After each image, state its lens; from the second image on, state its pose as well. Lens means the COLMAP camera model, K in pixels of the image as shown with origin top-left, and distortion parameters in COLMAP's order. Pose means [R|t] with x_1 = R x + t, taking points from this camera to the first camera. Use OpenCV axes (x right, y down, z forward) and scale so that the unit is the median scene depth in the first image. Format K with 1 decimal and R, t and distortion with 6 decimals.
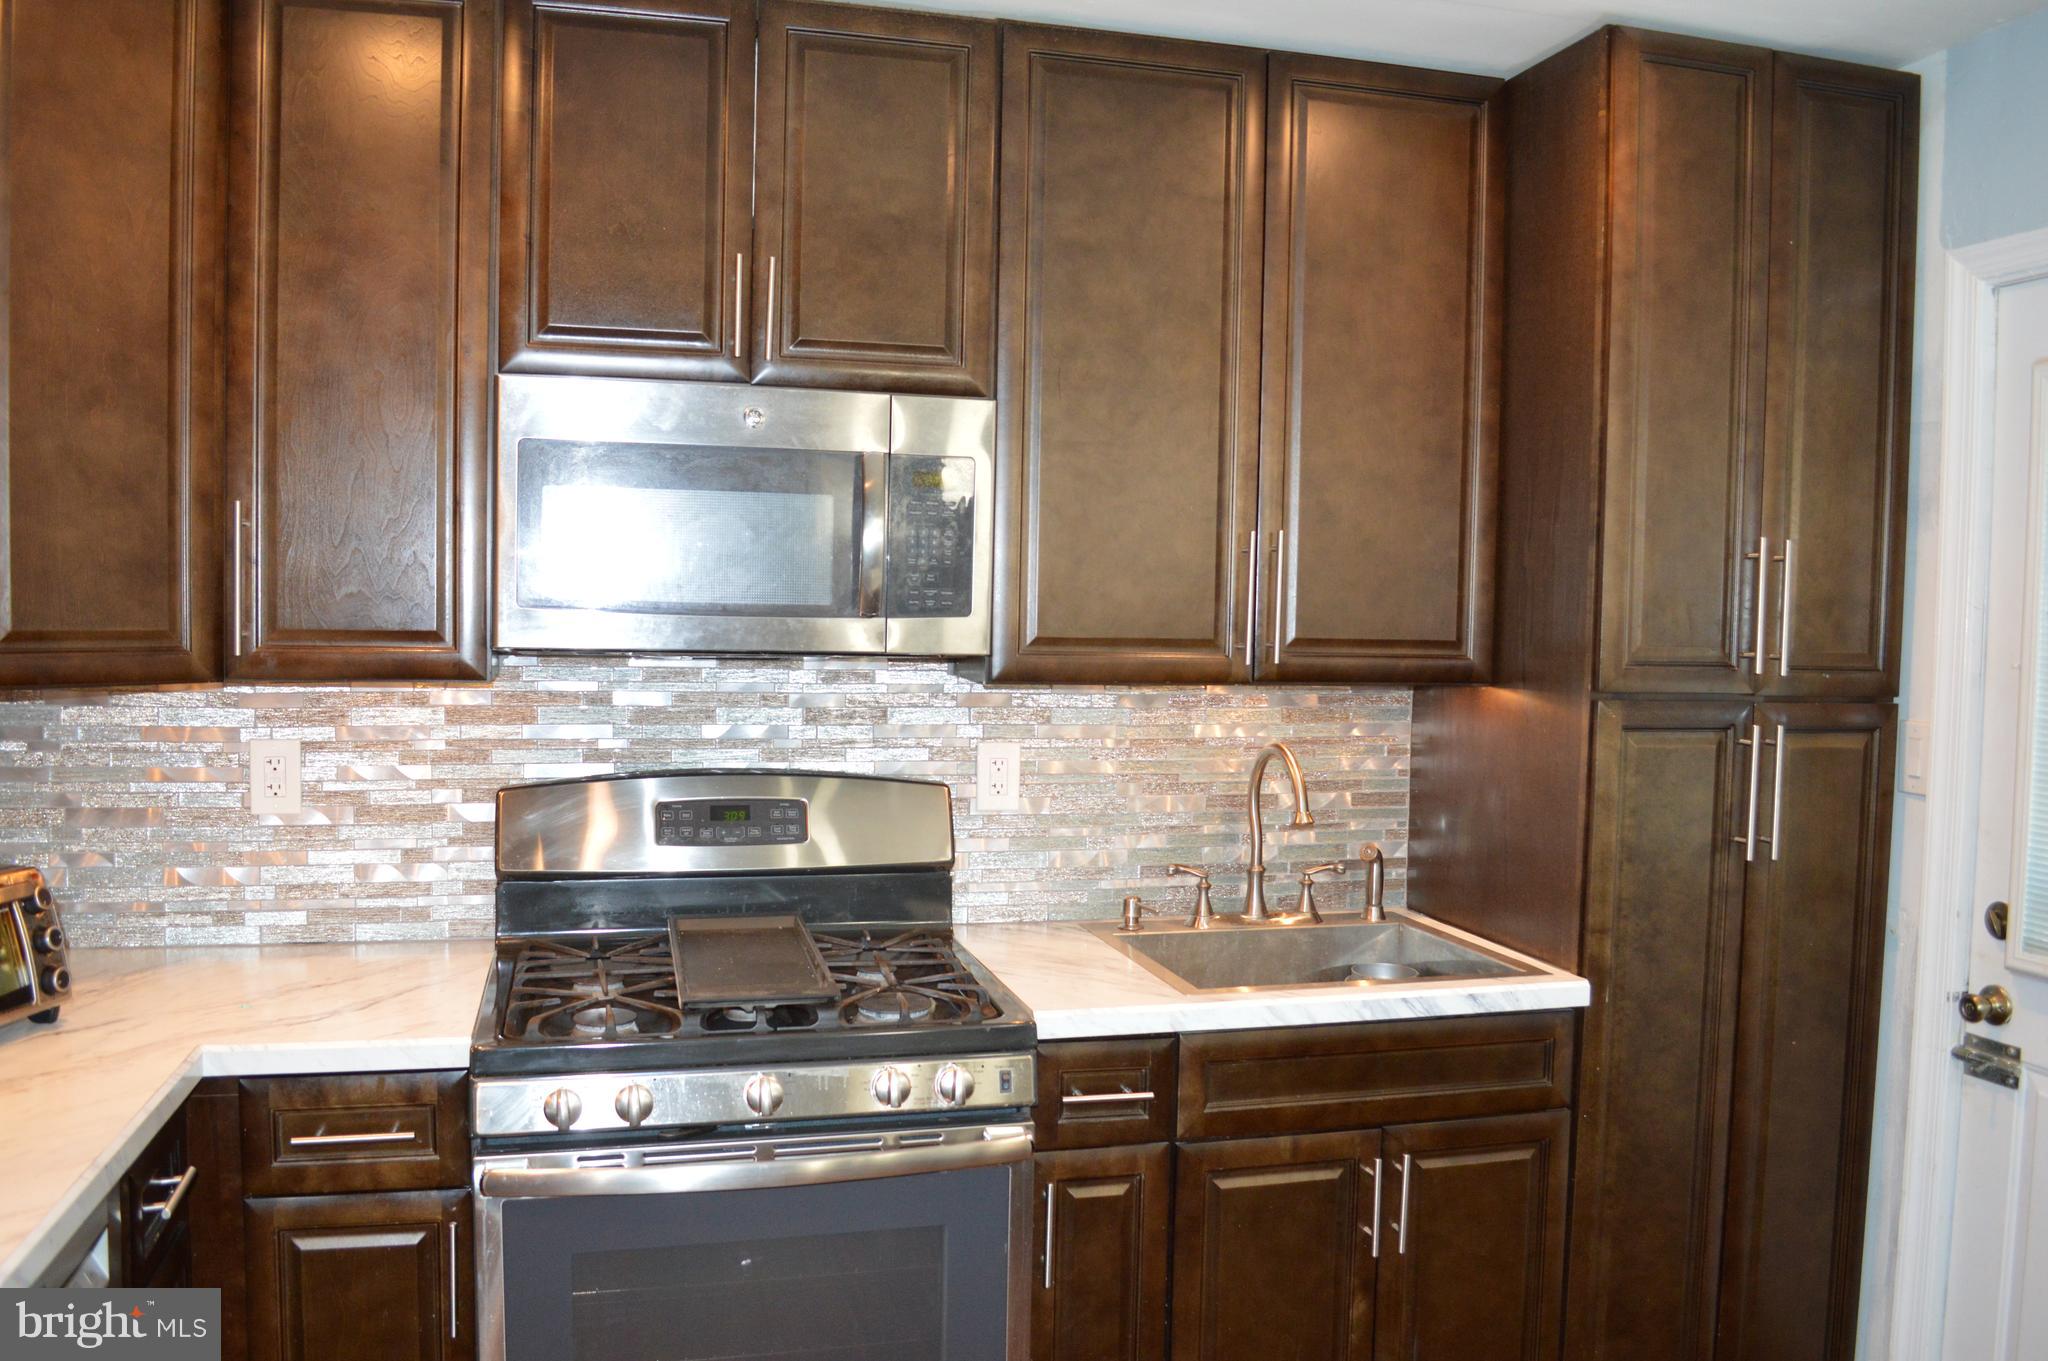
lens RADIAL K [[1632.6, 0, 1023.6], [0, 1632.6, 697.5], [0, 0, 1]] dist [-0.084349, 0.016544]
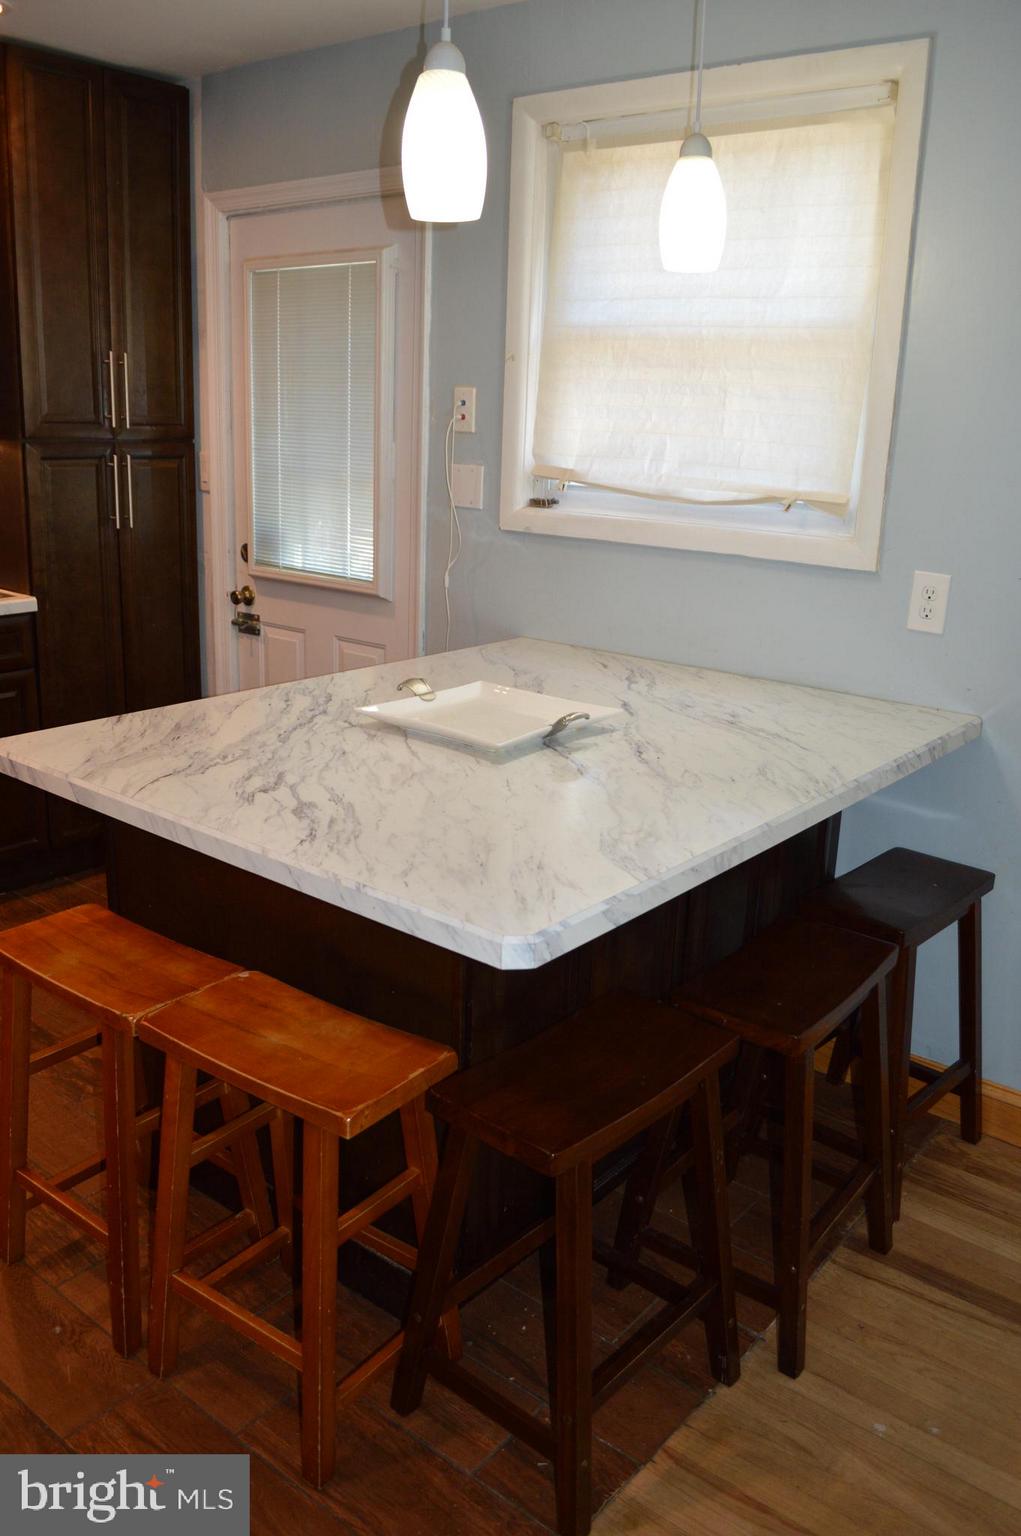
lens RADIAL K [[1224.4, 0, 503.6], [0, 1224.4, 775.8], [0, 0, 1]] dist [-0.084349, 0.016544]
pose [[0.811296, -0.157482, 0.563026, -0.028532], [0.012561, 0.967511, 0.252518, 0.028944], [-0.584501, -0.197795, 0.786916, -0.447537]]
